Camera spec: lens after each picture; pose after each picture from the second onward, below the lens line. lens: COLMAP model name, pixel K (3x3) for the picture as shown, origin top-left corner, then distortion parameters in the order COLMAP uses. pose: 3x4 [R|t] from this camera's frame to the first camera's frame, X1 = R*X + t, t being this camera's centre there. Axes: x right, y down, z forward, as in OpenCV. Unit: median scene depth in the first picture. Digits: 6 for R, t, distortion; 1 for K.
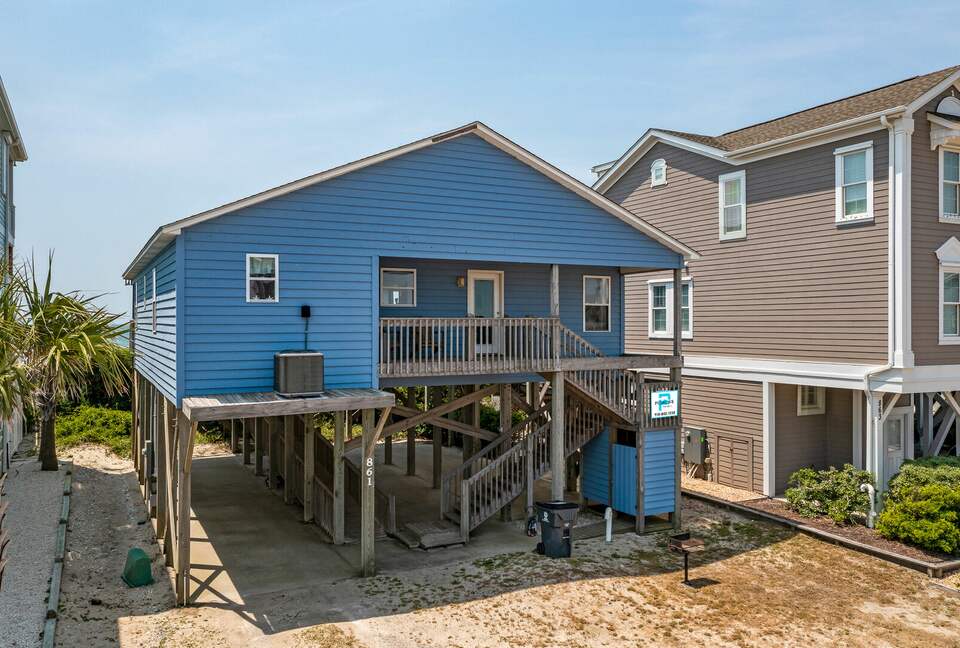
lens RADIAL K [[766.8, 0, 480.0], [0, 766.8, 324.0], [0, 0, 1]] dist [-0.003239, 0.001375]
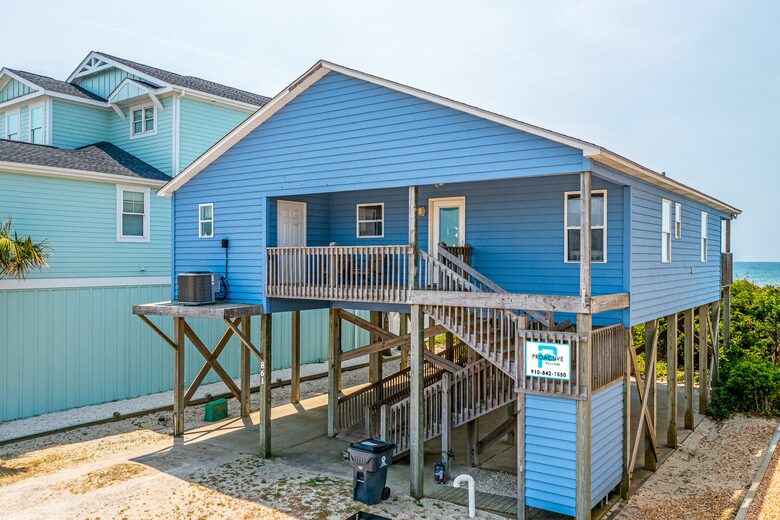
lens RADIAL K [[635.7, 0, 390.0], [0, 635.7, 260.0], [0, 0, 1]] dist [-0.002948, 0.005216]
pose [[0.456928, 0.001903, -0.889502, 0.768575], [-0.003497, 0.999994, 0.000343, 0.009524], [0.889497, 0.002954, 0.456932, 0.641993]]
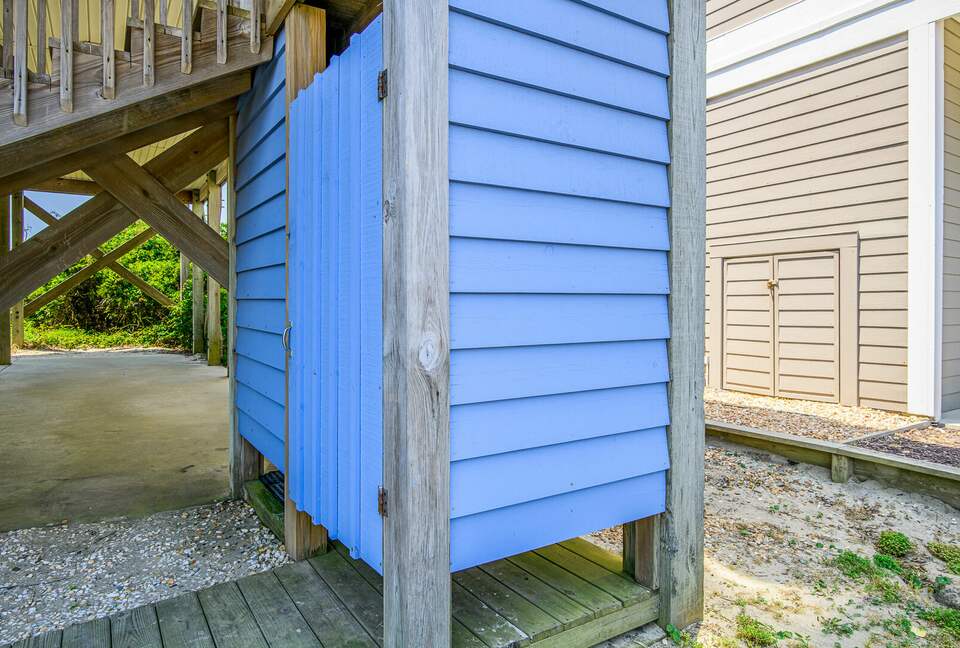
lens RADIAL K [[594.2, 0, 481.5], [0, 594.2, 309.2], [0, 0, 1]] dist [-0.001682, -0.000185]
pose [[0.994693, 0.000006, 0.102887, 0.226793], [-0.000442, 0.999991, 0.004208, 0.225361], [-0.102886, -0.004232, 0.994684, 0.979462]]
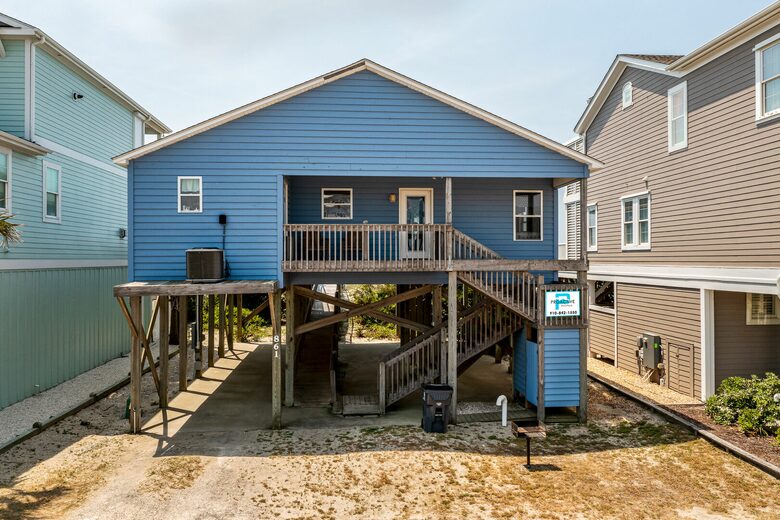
lens RADIAL K [[613.3, 0, 390.0], [0, 613.3, 260.0], [0, 0, 1]] dist [-0.001023, -0.001687]
pose [[0.923909, -0.001647, -0.382609, 0.372417], [0.001817, 0.999998, 0.000083, 0.045718], [0.382609, -0.000772, 0.923910, 0.125171]]
